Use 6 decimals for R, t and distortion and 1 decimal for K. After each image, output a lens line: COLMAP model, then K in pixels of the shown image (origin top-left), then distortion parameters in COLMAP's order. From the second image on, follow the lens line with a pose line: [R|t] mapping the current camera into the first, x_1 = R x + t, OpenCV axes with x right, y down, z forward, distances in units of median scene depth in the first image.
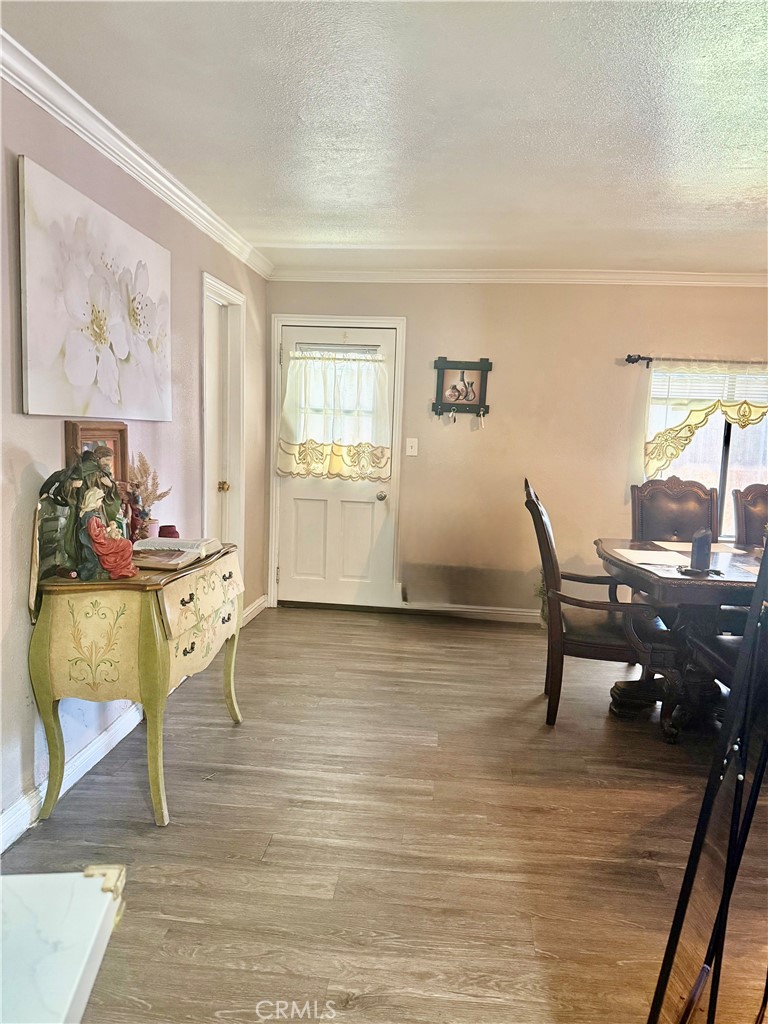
lens RADIAL K [[726.2, 0, 386.9], [0, 726.2, 516.7], [0, 0, 1]] dist [0.057347, -0.070758]
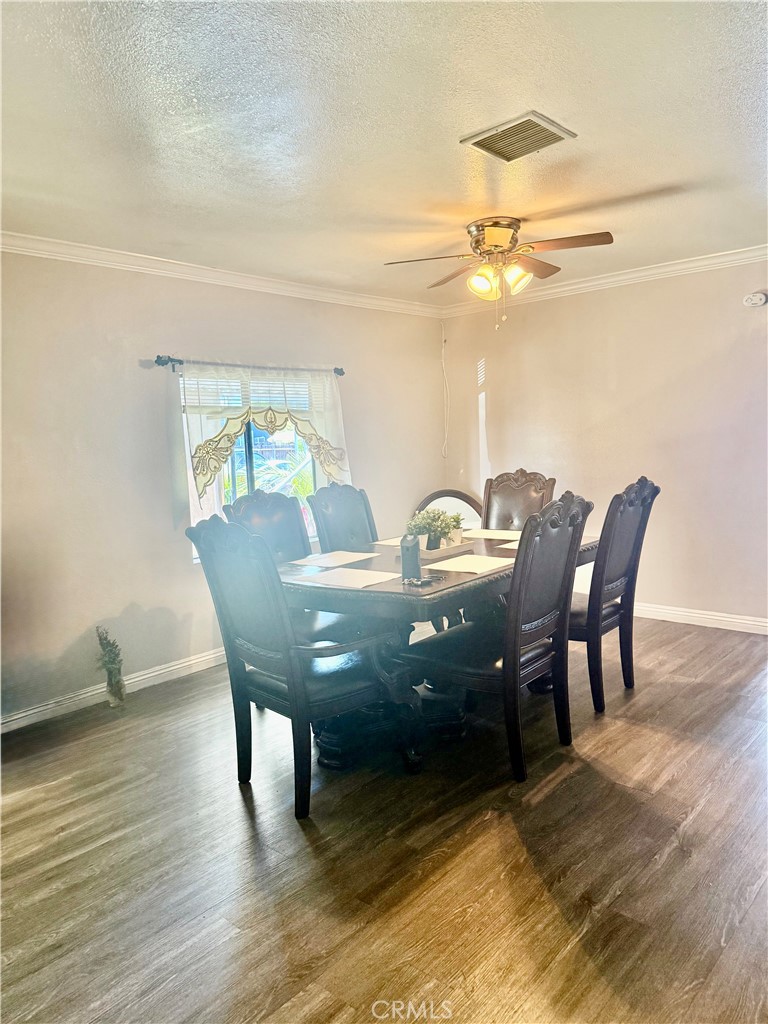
lens RADIAL K [[726.2, 0, 381.2], [0, 726.2, 507.1], [0, 0, 1]] dist [0.057347, -0.070758]
pose [[0.593340, -0.129881, 0.794405, -0.211601], [0.169098, 0.984987, 0.034740, -0.035141], [-0.786990, 0.113720, 0.606395, 0.309823]]
